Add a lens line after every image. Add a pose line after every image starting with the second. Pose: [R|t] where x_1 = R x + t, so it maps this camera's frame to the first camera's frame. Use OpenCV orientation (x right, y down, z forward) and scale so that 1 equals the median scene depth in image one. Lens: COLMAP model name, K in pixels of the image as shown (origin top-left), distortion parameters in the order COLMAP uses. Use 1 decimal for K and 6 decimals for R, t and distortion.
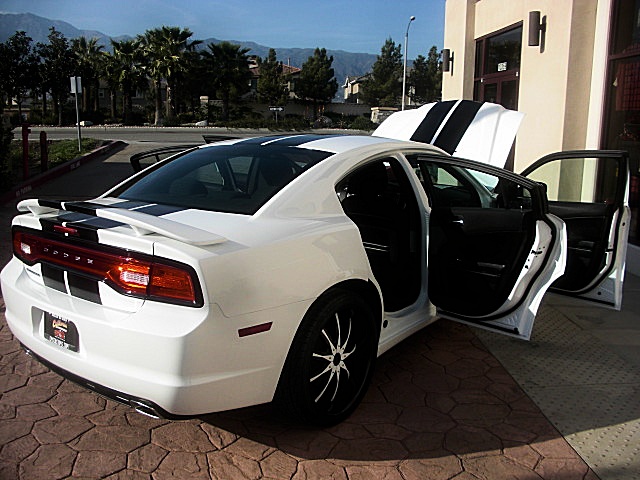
lens RADIAL K [[618.8, 0, 310.7], [0, 618.8, 241.4], [0, 0, 1]] dist [-0.219739, 0.208643]
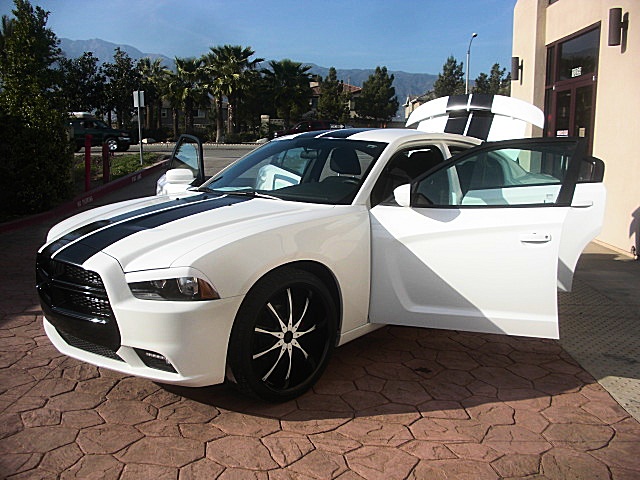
lens RADIAL K [[618.8, 0, 310.7], [0, 618.8, 241.4], [0, 0, 1]] dist [-0.219739, 0.208643]
pose [[0.995386, 0.008401, -0.095588, -0.007403], [-0.011574, 0.999399, -0.032688, 0.011077], [0.095256, 0.033644, 0.994884, 0.029659]]
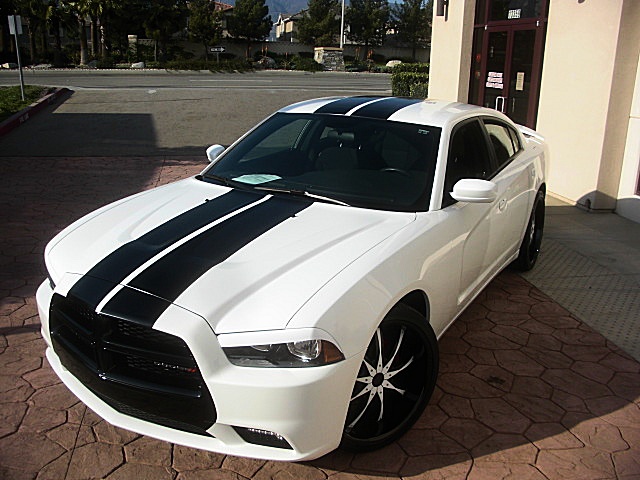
lens RADIAL K [[618.8, 0, 310.7], [0, 618.8, 241.4], [0, 0, 1]] dist [-0.219739, 0.208643]
pose [[0.992481, -0.028729, 0.118979, -0.100573], [0.016852, 0.994879, 0.099656, -0.031546], [-0.121233, -0.096902, 0.987883, 0.079494]]
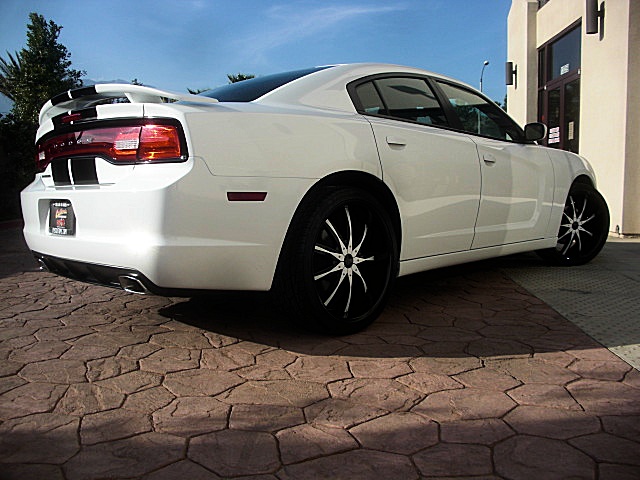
lens RADIAL K [[618.8, 0, 310.7], [0, 618.8, 241.4], [0, 0, 1]] dist [-0.219739, 0.208643]
pose [[0.991468, -0.009008, -0.130037, 0.029009], [-0.003004, 0.995765, -0.091890, 0.067066], [0.130315, 0.091497, 0.987242, 0.018080]]
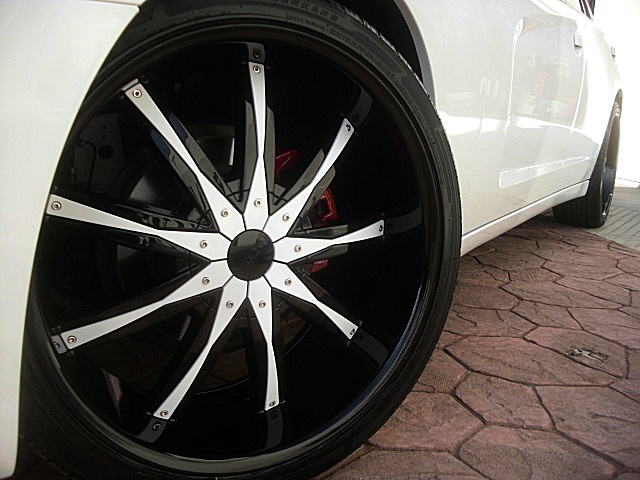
lens RADIAL K [[618.8, 0, 310.7], [0, 618.8, 241.4], [0, 0, 1]] dist [-0.219739, 0.208643]
pose [[0.995442, 0.021841, 0.092829, -0.048585], [-0.023764, 0.999524, 0.019668, 0.041655], [-0.092355, -0.021784, 0.995488, 0.232371]]
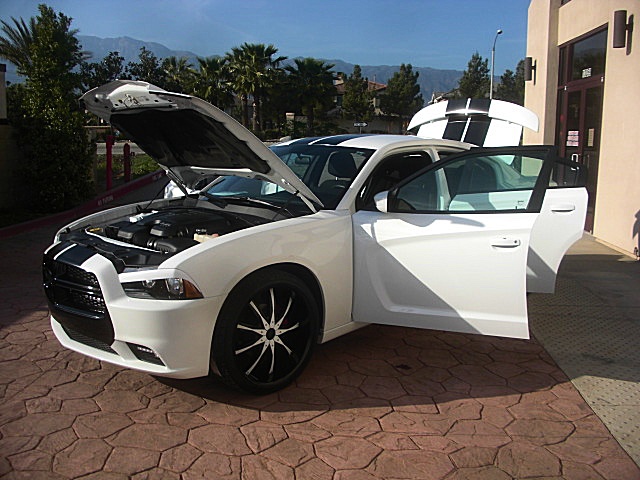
lens RADIAL K [[618.8, 0, 310.7], [0, 618.8, 241.4], [0, 0, 1]] dist [-0.219739, 0.208643]
pose [[0.990213, 0.013071, -0.138951, 0.016148], [-0.016938, 0.999501, -0.026678, 0.008063], [0.138532, 0.028771, 0.989940, 0.012964]]
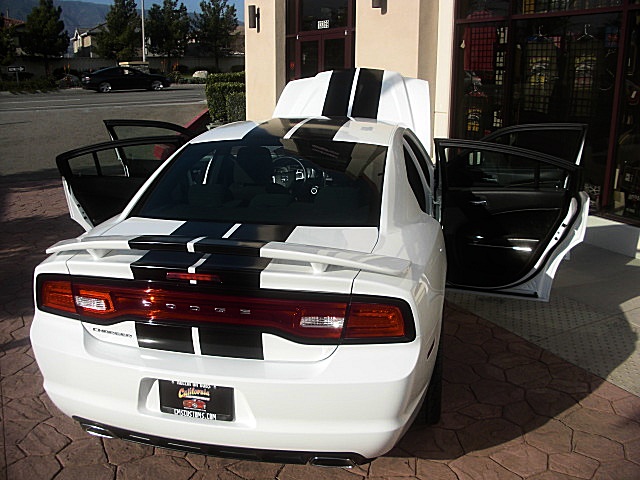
lens RADIAL K [[618.8, 0, 310.7], [0, 618.8, 241.4], [0, 0, 1]] dist [-0.219739, 0.208643]
pose [[0.905756, -0.134869, 0.401766, -0.140005], [0.101086, 0.989402, 0.104239, -0.031901], [-0.411567, -0.053802, 0.909790, 0.049267]]
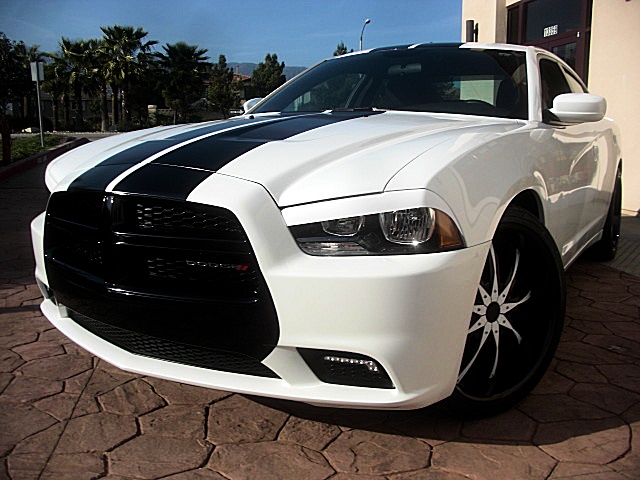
lens RADIAL K [[618.8, 0, 310.7], [0, 618.8, 241.4], [0, 0, 1]] dist [-0.219739, 0.208643]
pose [[0.995143, -0.029066, 0.094051, -0.114290], [0.031123, 0.999306, -0.020474, 0.027053], [-0.093391, 0.023302, 0.995357, 0.138864]]
